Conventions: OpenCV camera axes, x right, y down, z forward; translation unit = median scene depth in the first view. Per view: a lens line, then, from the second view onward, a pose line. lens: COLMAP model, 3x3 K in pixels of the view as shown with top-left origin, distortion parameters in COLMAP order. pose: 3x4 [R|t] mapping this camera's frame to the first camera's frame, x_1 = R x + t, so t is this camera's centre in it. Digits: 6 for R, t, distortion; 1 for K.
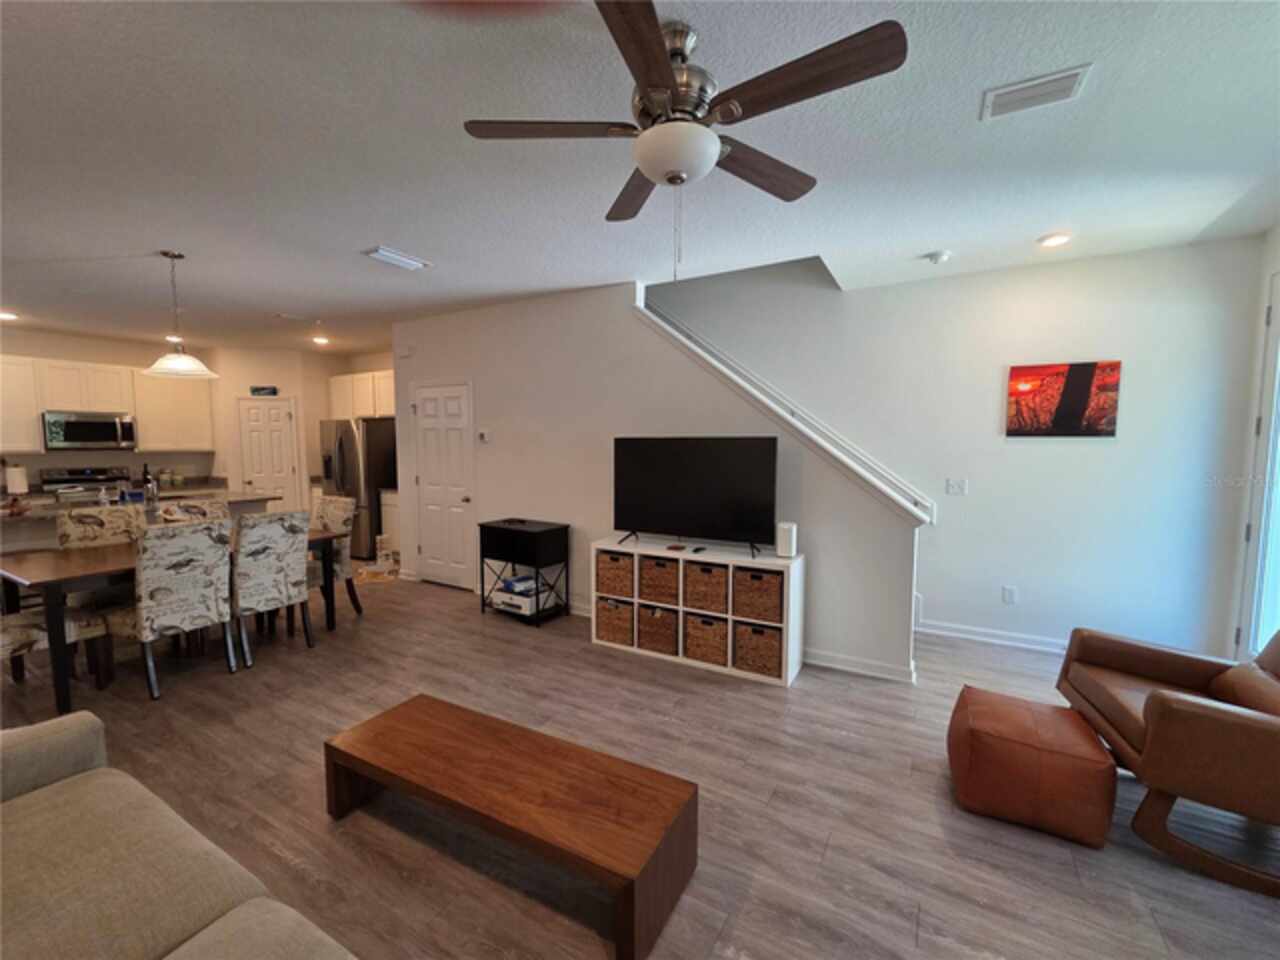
lens RADIAL K [[526.3, 0, 642.0], [0, 526.3, 485.8], [0, 0, 1]] dist [0.004835, -0.003533]
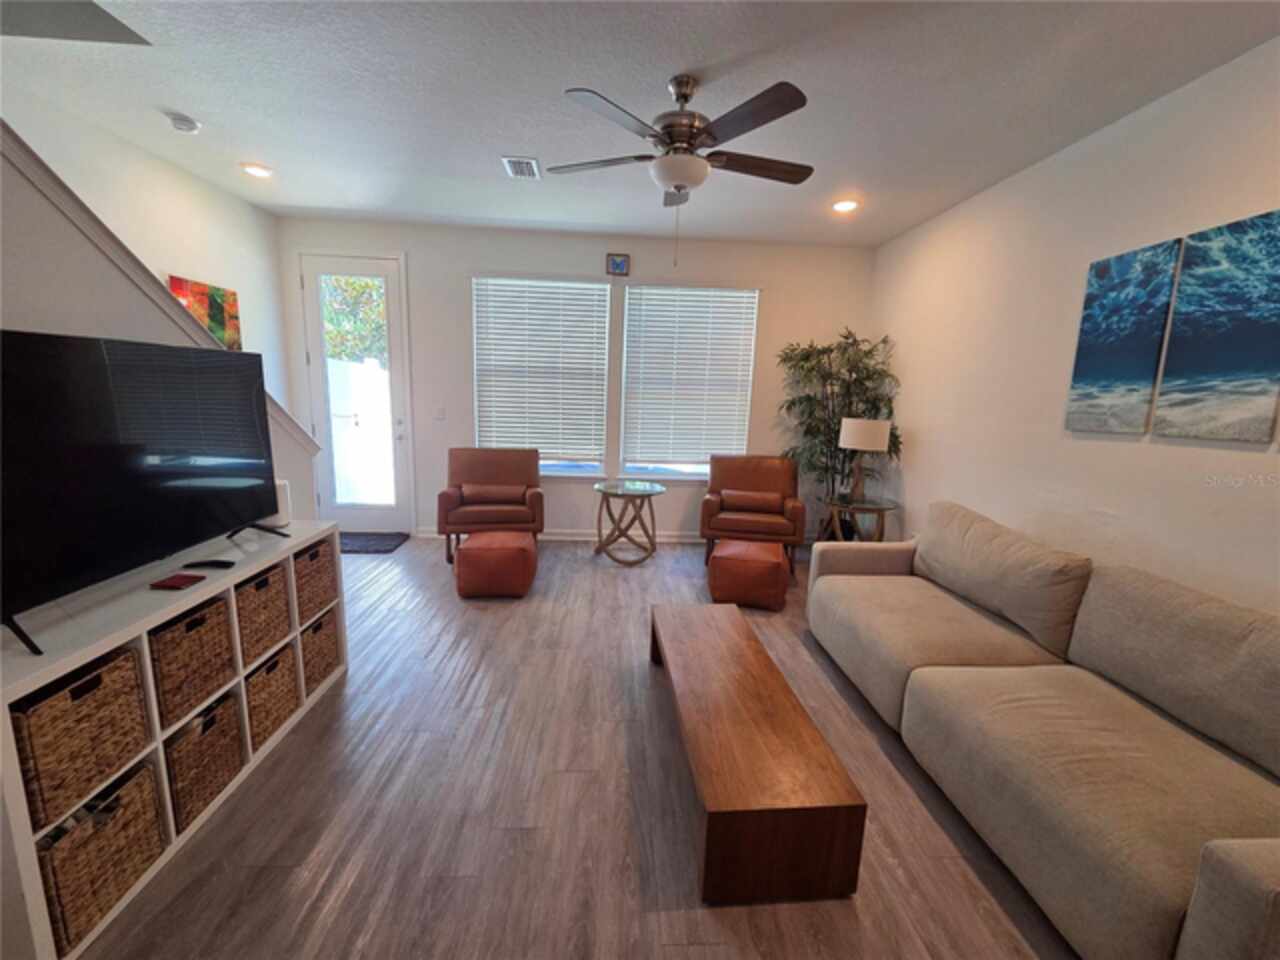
lens RADIAL K [[526.3, 0, 642.0], [0, 526.3, 485.8], [0, 0, 1]] dist [0.004835, -0.003533]
pose [[-0.550730, -0.172856, 0.816589, -0.592320], [0.030092, 0.973574, 0.226382, -0.067165], [-0.834141, 0.149248, -0.530975, 0.985937]]
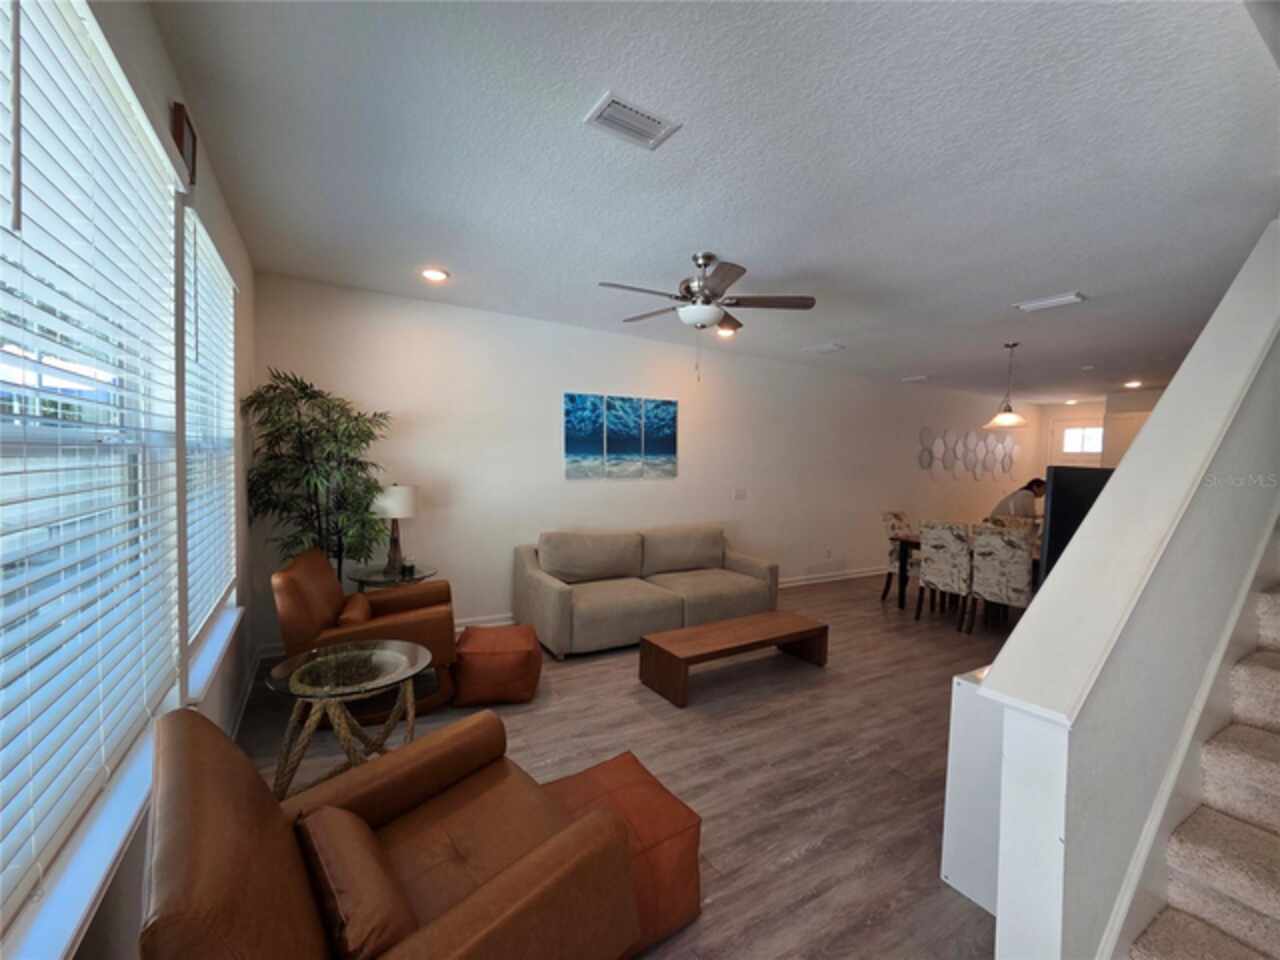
lens RADIAL K [[526.3, 0, 642.0], [0, 526.3, 485.8], [0, 0, 1]] dist [0.004835, -0.003533]
pose [[-0.476615, 0.026981, -0.878698, 0.937581], [-0.101446, 0.991164, 0.085460, -0.079804], [0.873239, 0.129872, -0.469666, 0.901090]]
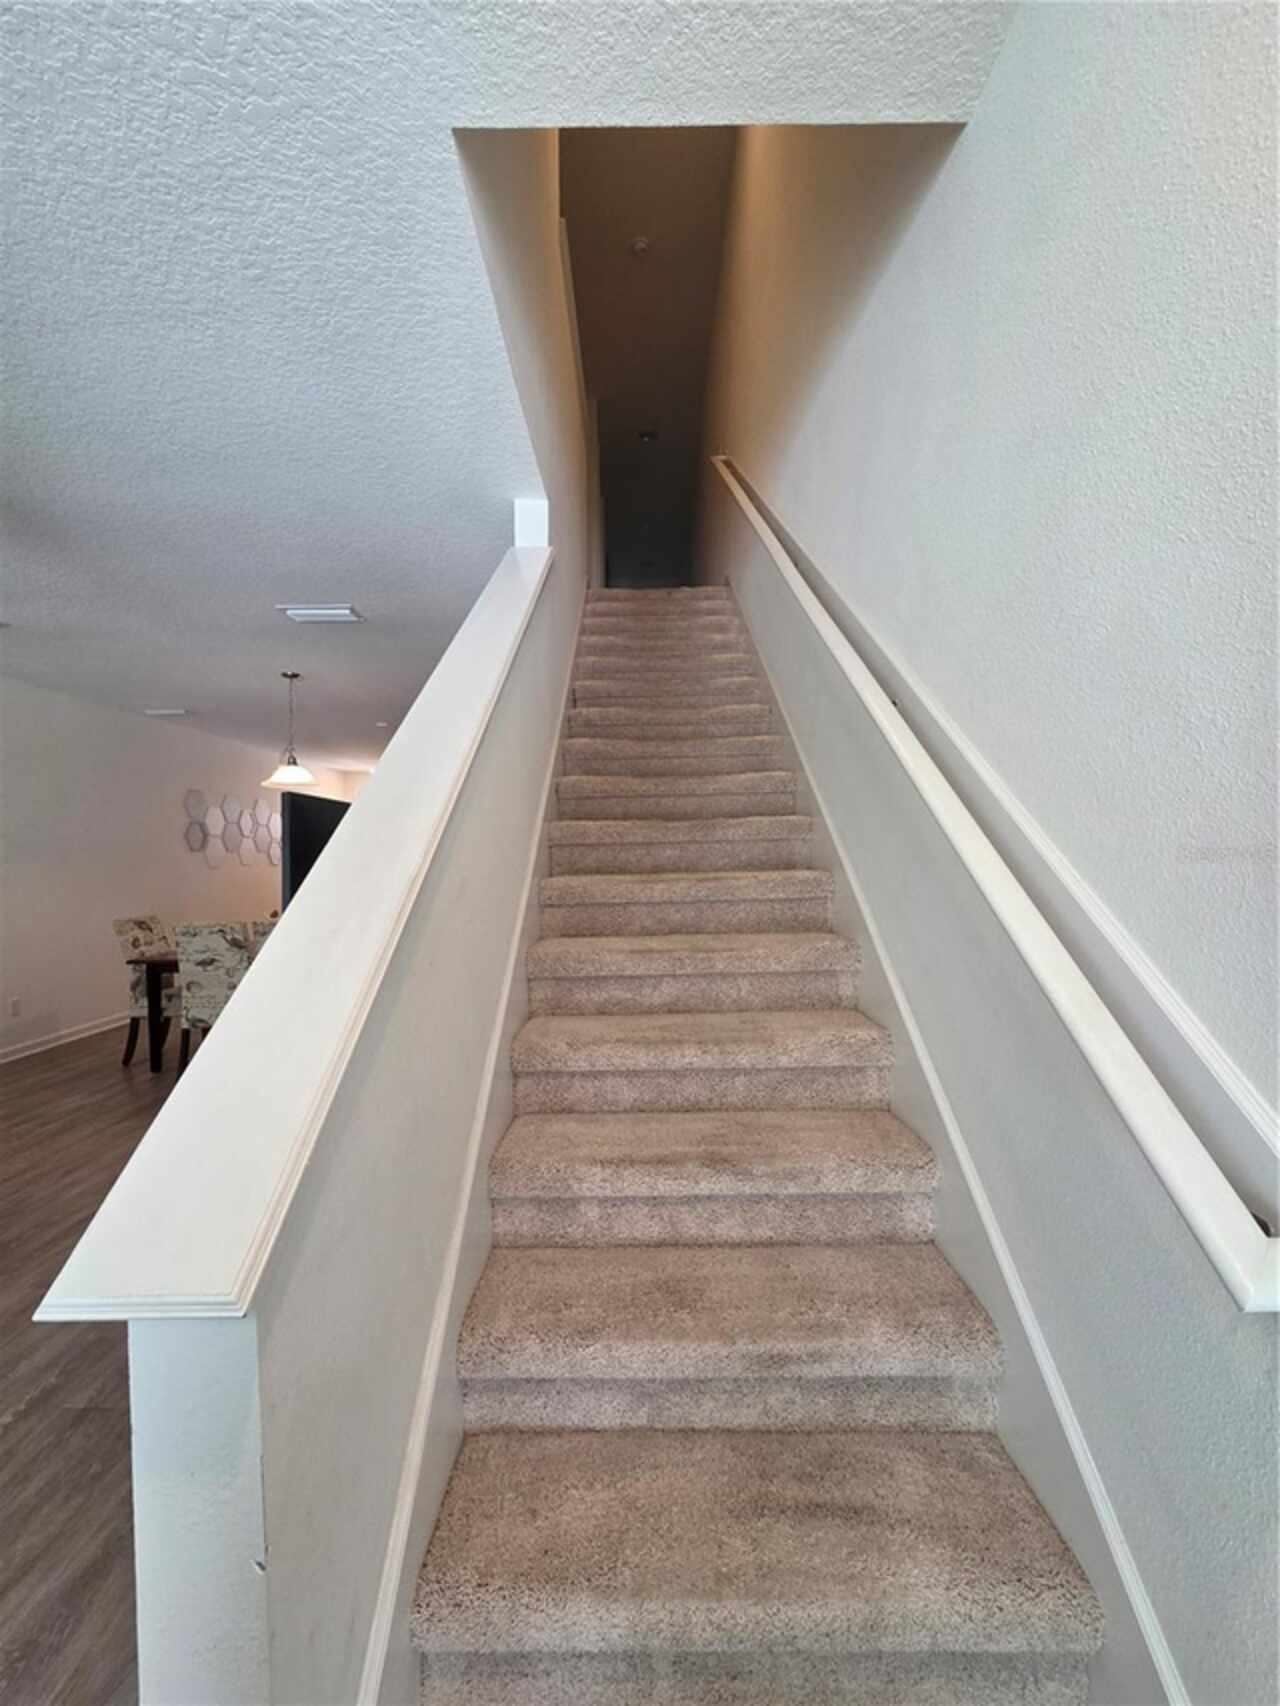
lens RADIAL K [[701.4, 0, 635.8], [0, 701.4, 859.9], [0, 0, 1]] dist [0.004835, -0.003533]
pose [[0.499642, -0.005378, -0.866215, 0.746863], [-0.058225, 0.997511, -0.039778, -0.048426], [0.864273, 0.070310, 0.498086, 0.985182]]
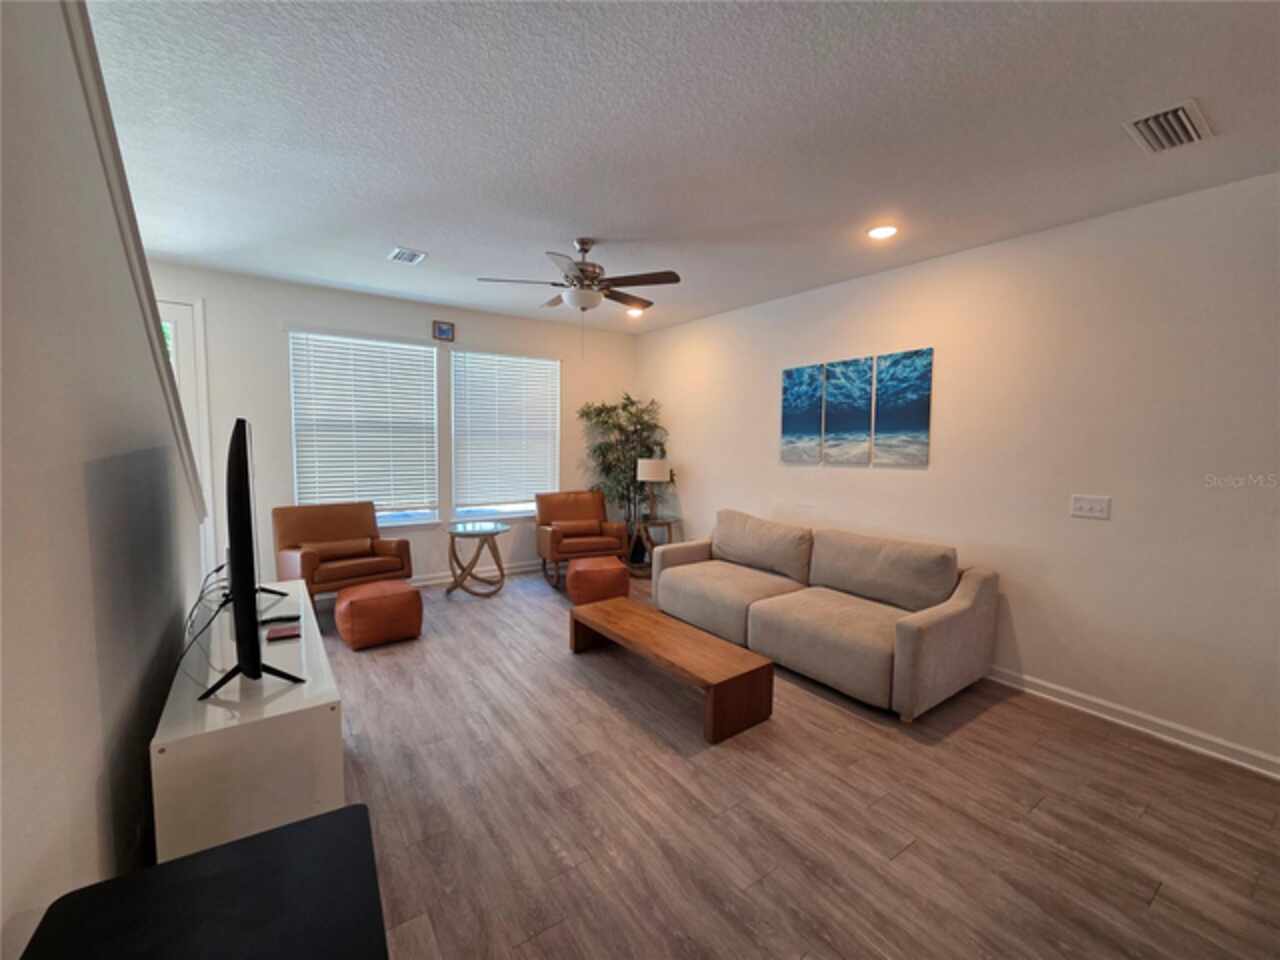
lens RADIAL K [[526.3, 0, 642.0], [0, 526.3, 485.8], [0, 0, 1]] dist [0.004835, -0.003533]
pose [[-0.911004, -0.055982, 0.408580, -0.516240], [0.013179, 0.986286, 0.164521, -0.121188], [-0.412187, 0.155264, -0.897772, 1.441653]]
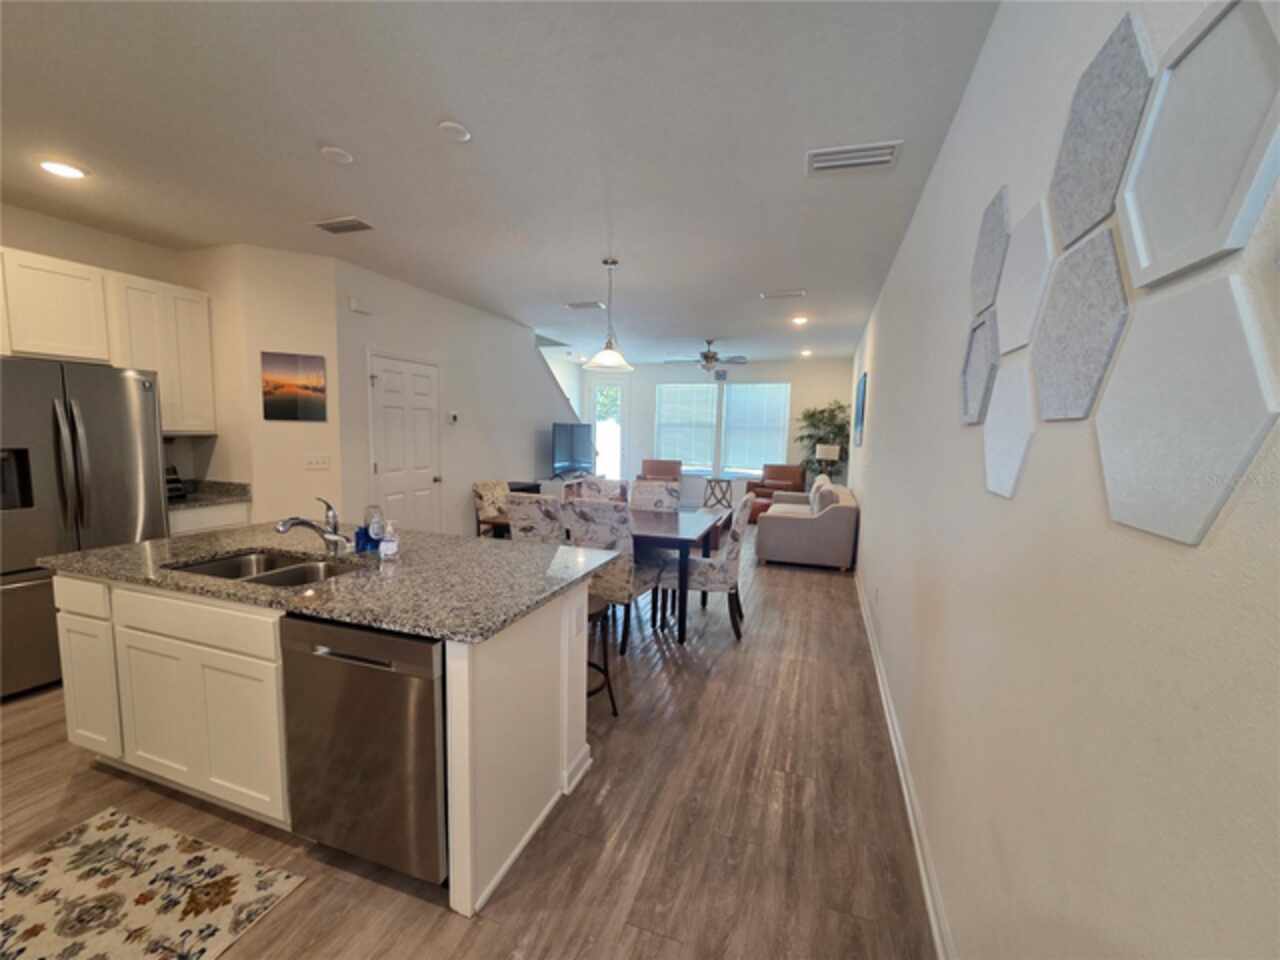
lens RADIAL K [[526.3, 0, 642.0], [0, 526.3, 485.8], [0, 0, 1]] dist [0.004835, -0.003533]
pose [[-0.197682, -0.114369, 0.973572, -2.220226], [0.057890, 0.990075, 0.128062, -0.108430], [-0.978555, 0.081676, -0.189099, 1.269216]]
